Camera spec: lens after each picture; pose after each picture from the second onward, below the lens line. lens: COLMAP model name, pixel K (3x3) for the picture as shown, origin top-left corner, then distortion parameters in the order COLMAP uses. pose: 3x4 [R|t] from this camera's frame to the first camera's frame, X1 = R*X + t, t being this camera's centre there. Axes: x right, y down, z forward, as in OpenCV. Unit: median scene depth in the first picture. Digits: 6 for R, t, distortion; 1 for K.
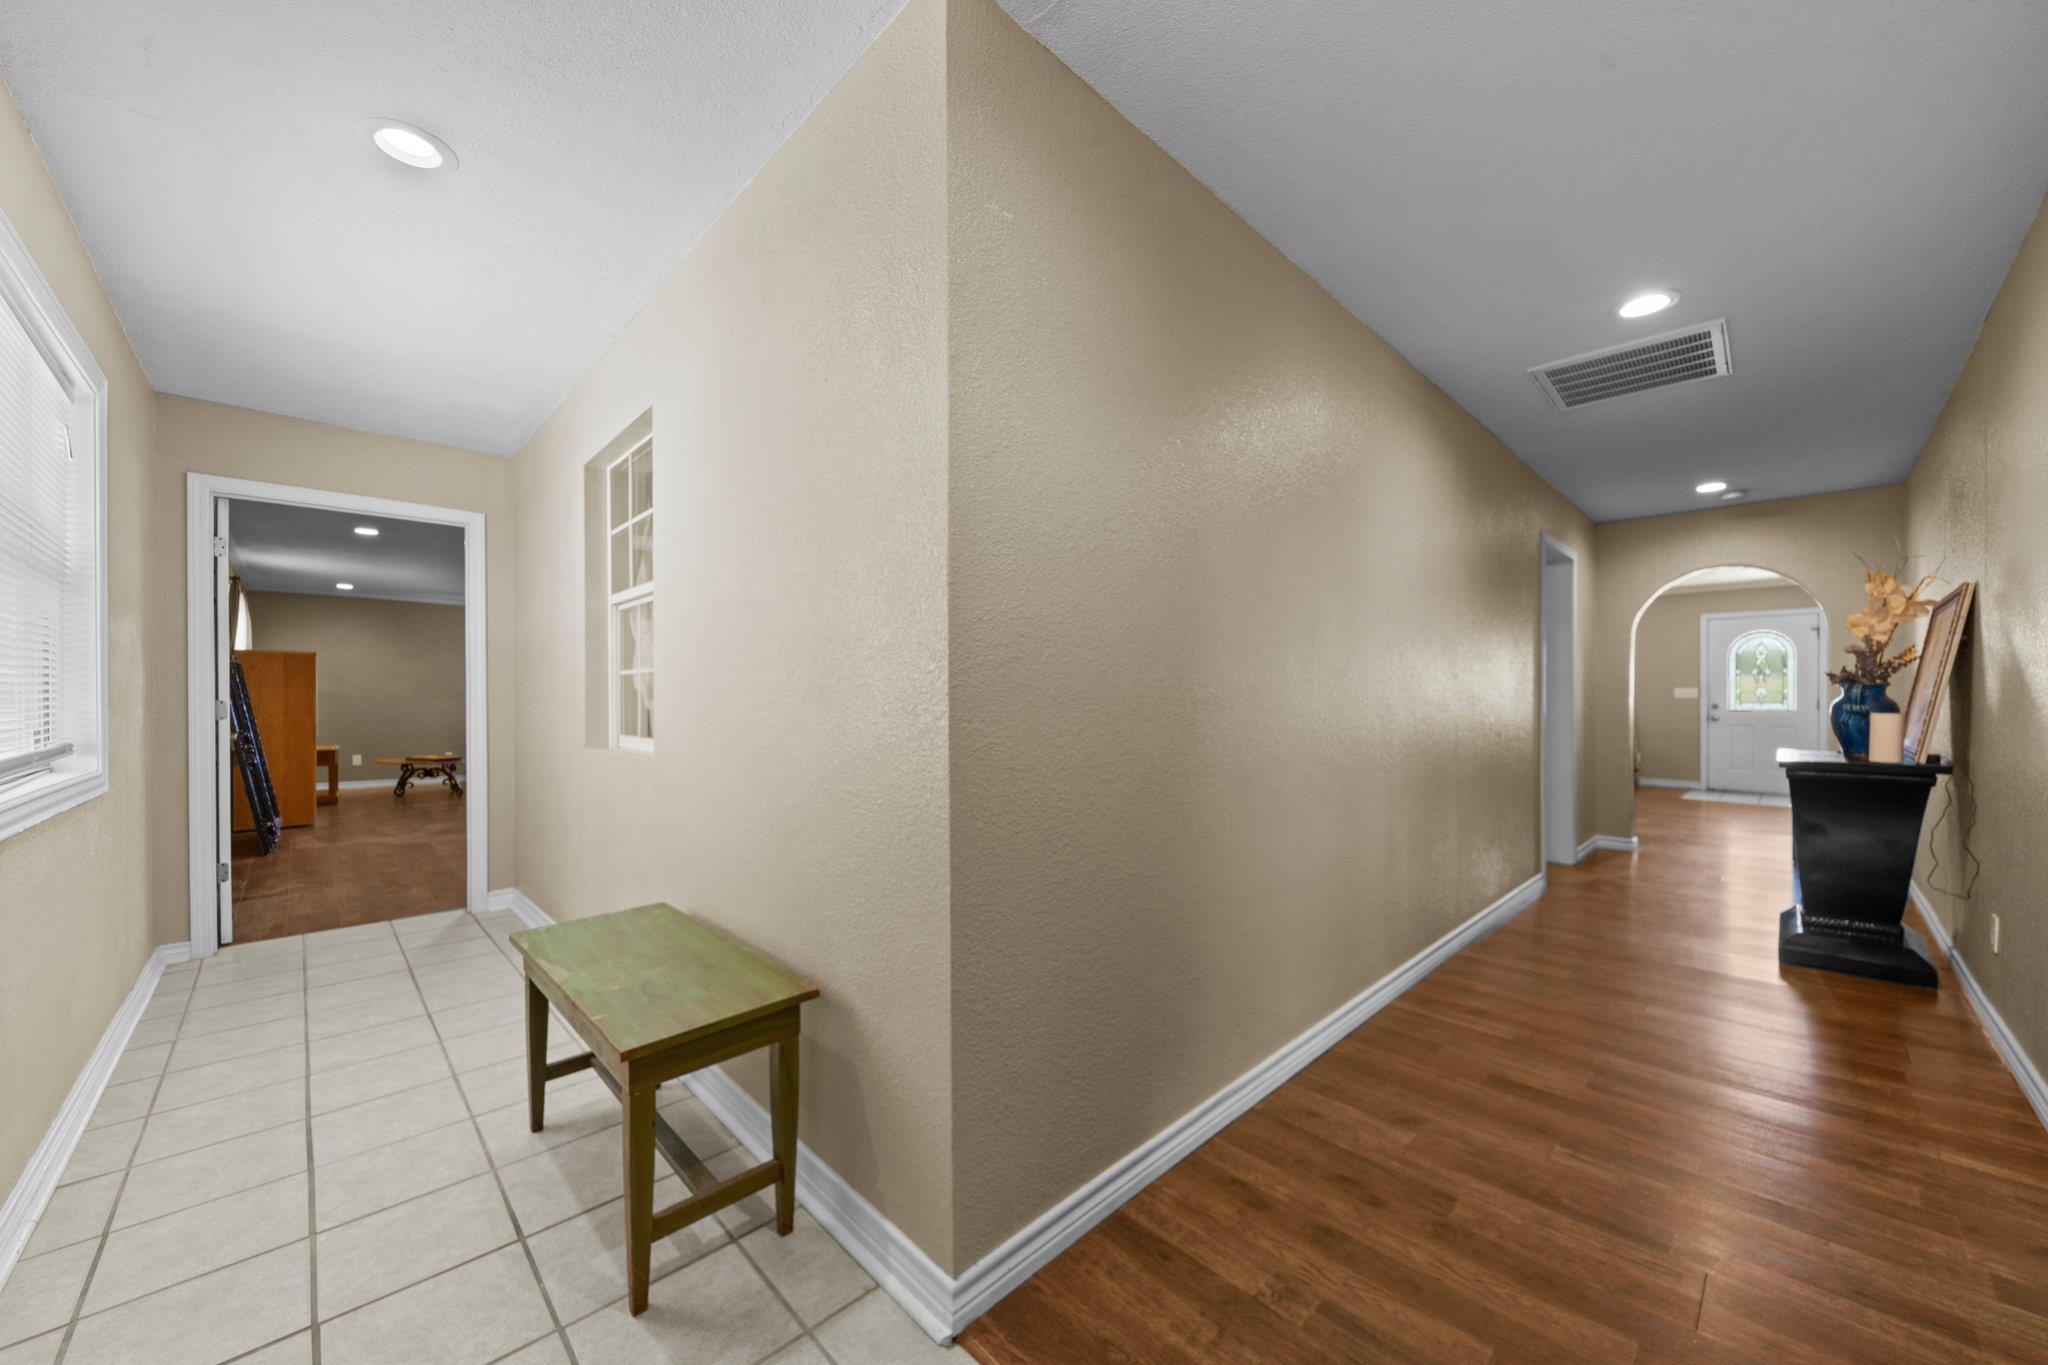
lens RADIAL K [[735.8, 0, 1028.0], [0, 735.8, 697.6], [0, 0, 1]] dist [-0.000738, -0.000334]
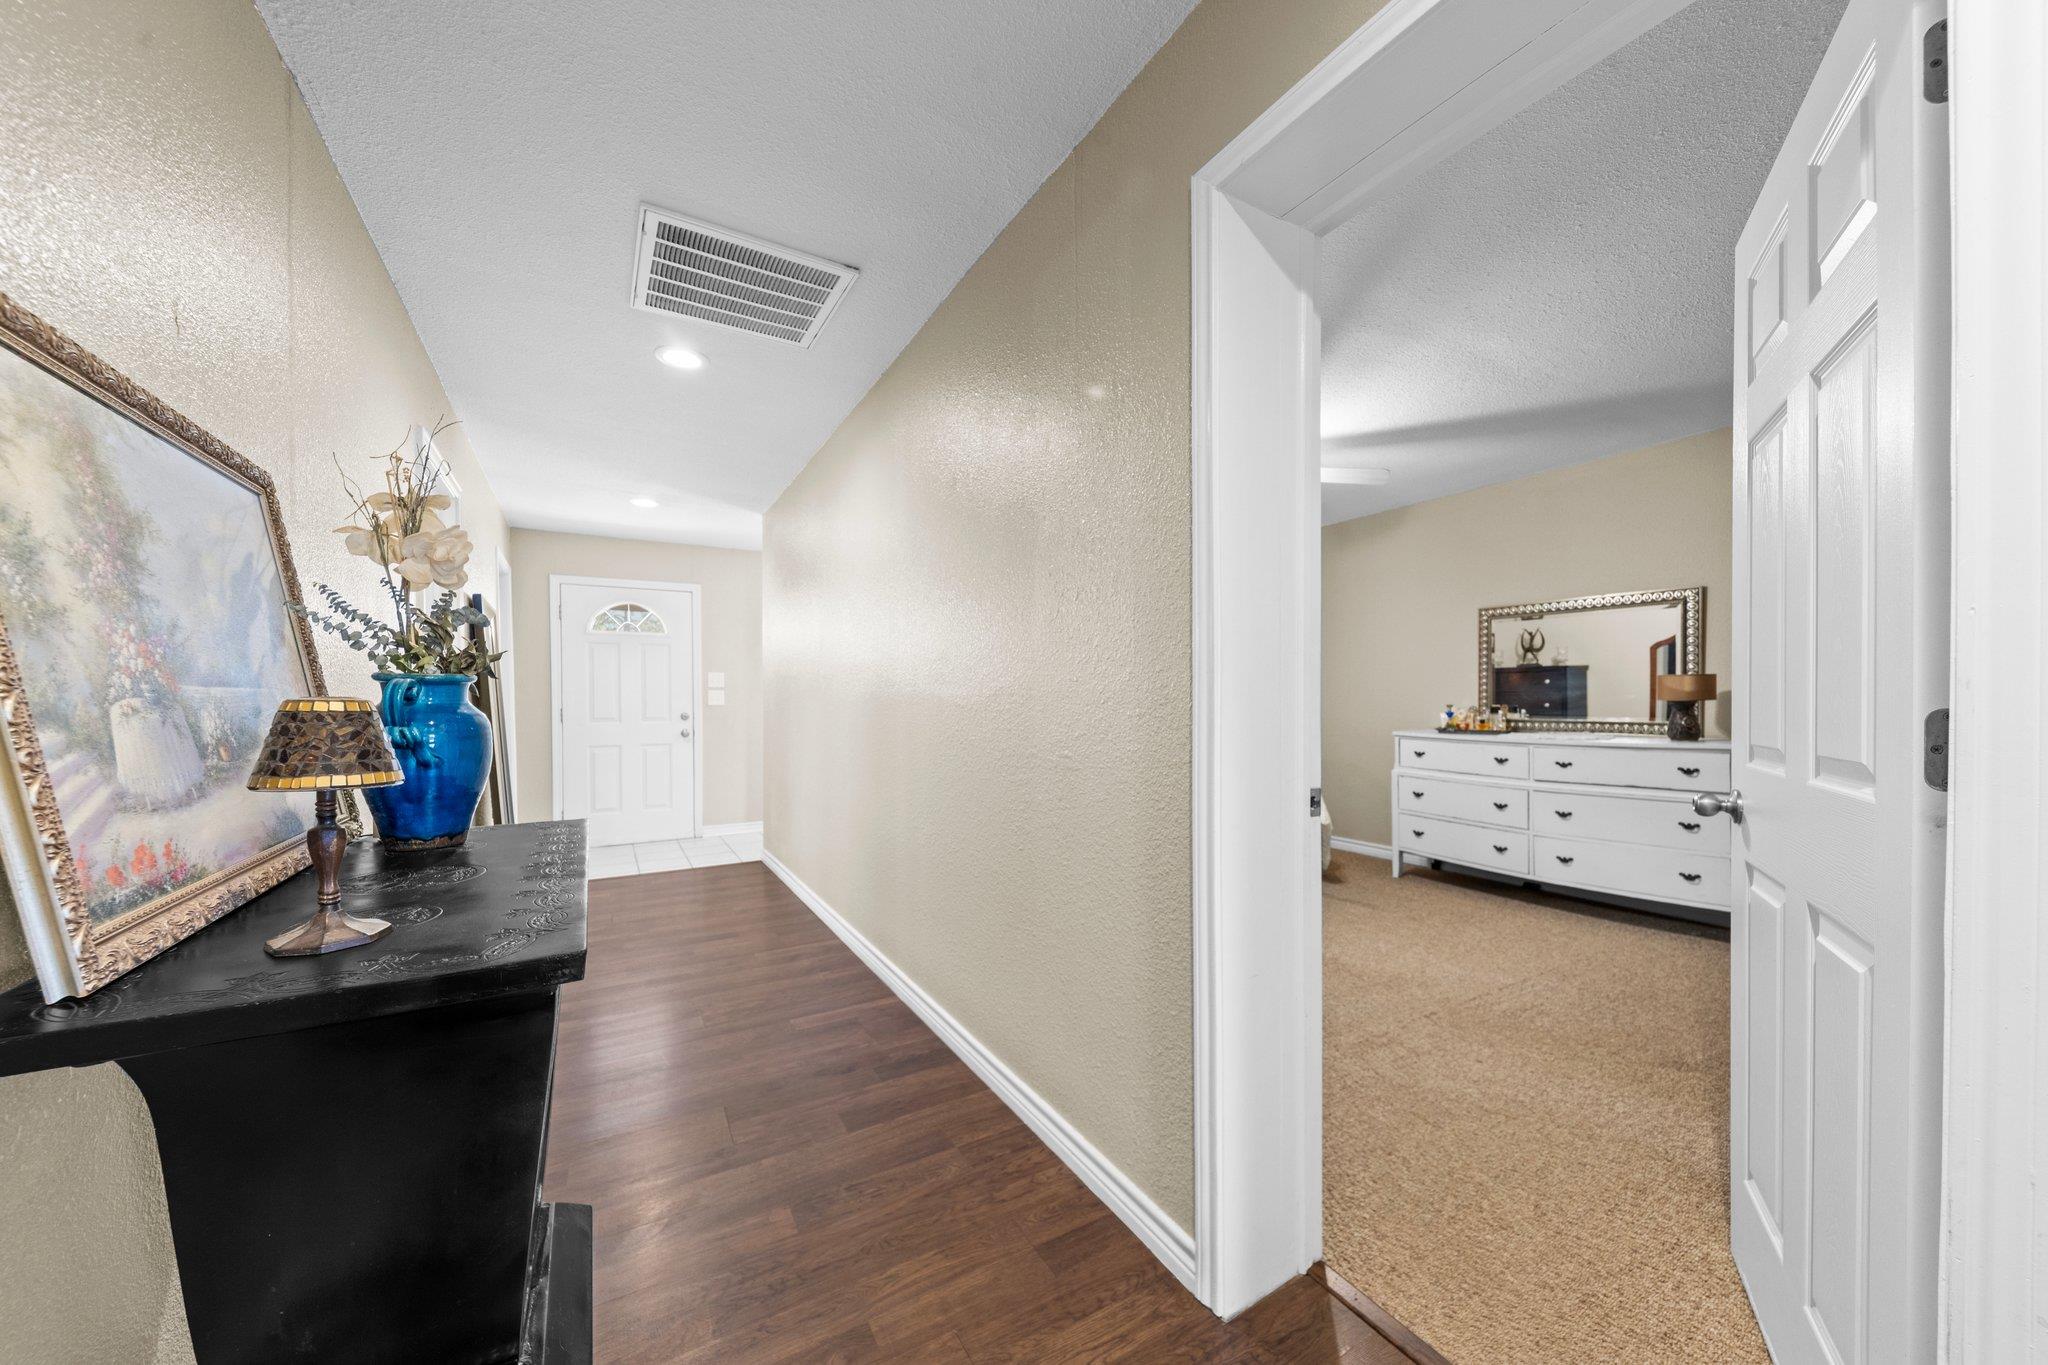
lens RADIAL K [[735.8, 0, 1028.0], [0, 735.8, 697.6], [0, 0, 1]] dist [-0.000738, -0.000334]
pose [[-0.236983, 0.000118, -0.971514, 1.451478], [-0.012606, 0.999915, 0.003196, -0.000166], [0.971432, 0.013005, -0.236962, 1.426895]]
